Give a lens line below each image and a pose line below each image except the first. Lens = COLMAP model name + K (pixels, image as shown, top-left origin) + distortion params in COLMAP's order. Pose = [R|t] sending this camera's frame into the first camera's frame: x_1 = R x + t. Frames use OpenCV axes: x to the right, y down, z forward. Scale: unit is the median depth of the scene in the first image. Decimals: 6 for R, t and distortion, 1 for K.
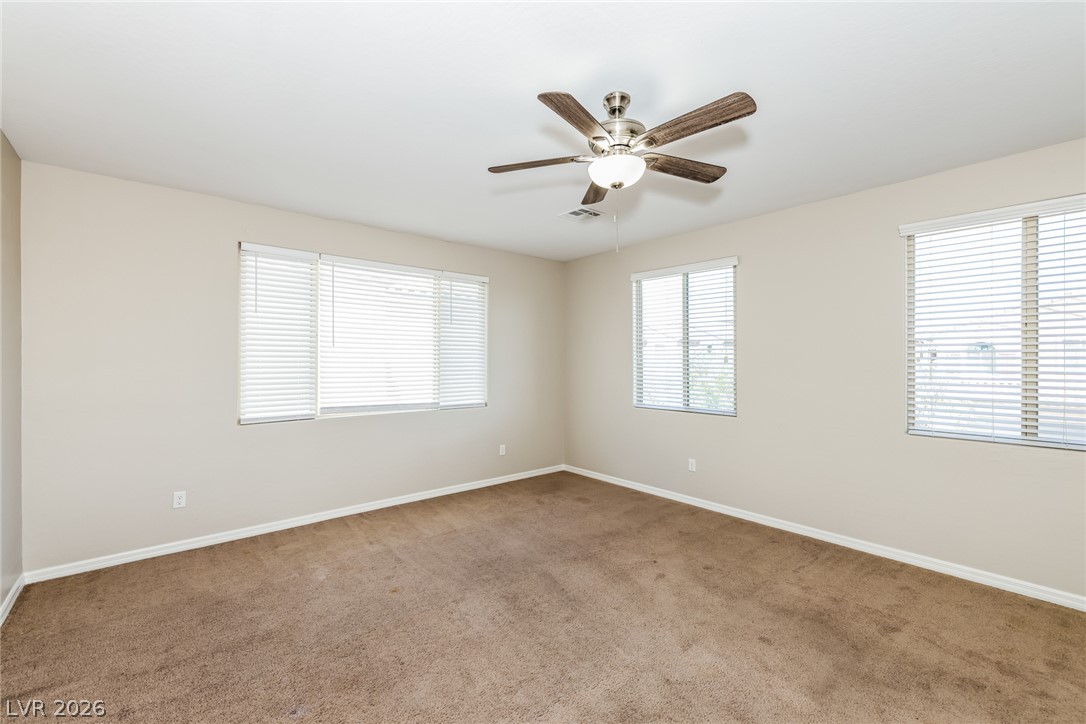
lens RADIAL K [[455.6, 0, 538.8], [0, 455.6, 354.0], [0, 0, 1]] dist [0.001934, 0.000085]
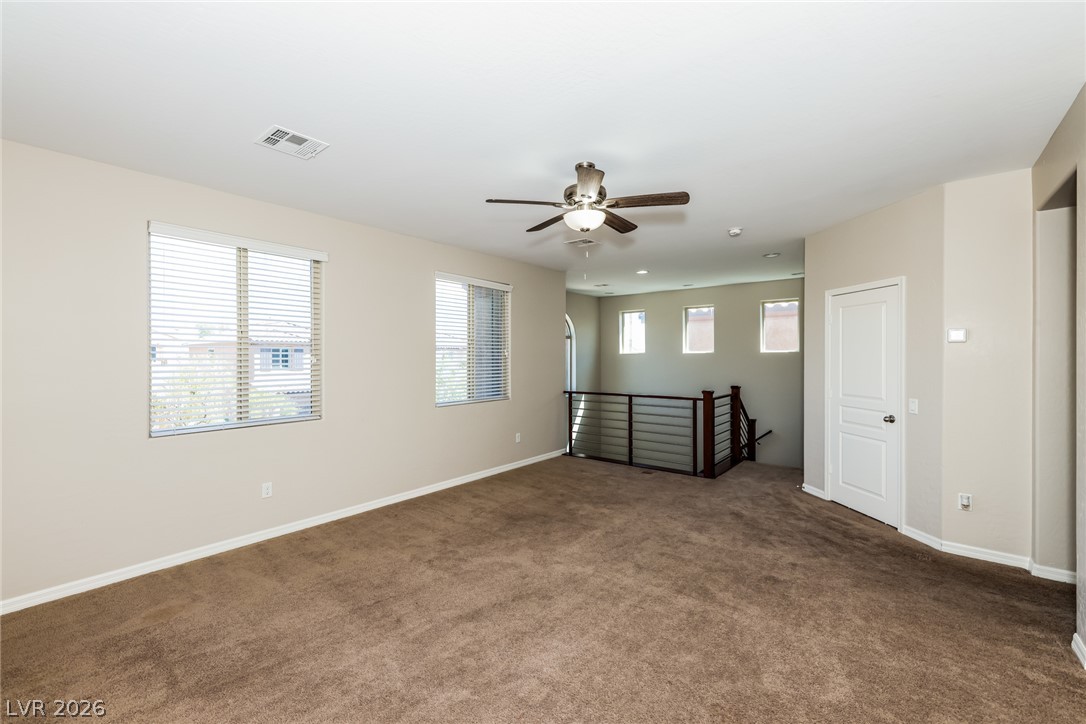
lens RADIAL K [[455.6, 0, 538.8], [0, 455.6, 354.0], [0, 0, 1]] dist [0.001934, 0.000085]
pose [[-0.163554, 0.006003, 0.986516, -0.582452], [0.000888, 0.999982, -0.005937, 0.008581], [-0.986534, -0.000095, -0.163556, 0.706024]]
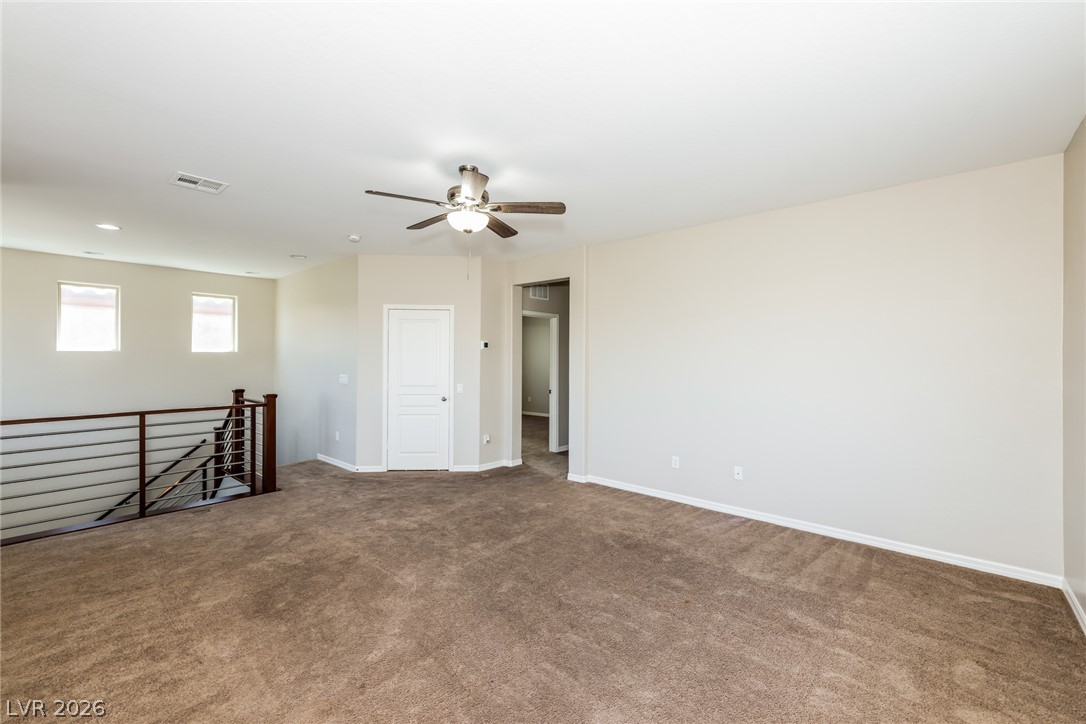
lens RADIAL K [[455.6, 0, 538.8], [0, 455.6, 354.0], [0, 0, 1]] dist [0.001934, 0.000085]
pose [[-0.992630, -0.004380, -0.121104, 0.095095], [-0.002888, 0.999918, -0.012500, 0.015826], [0.121149, -0.012058, -0.992561, 1.261661]]
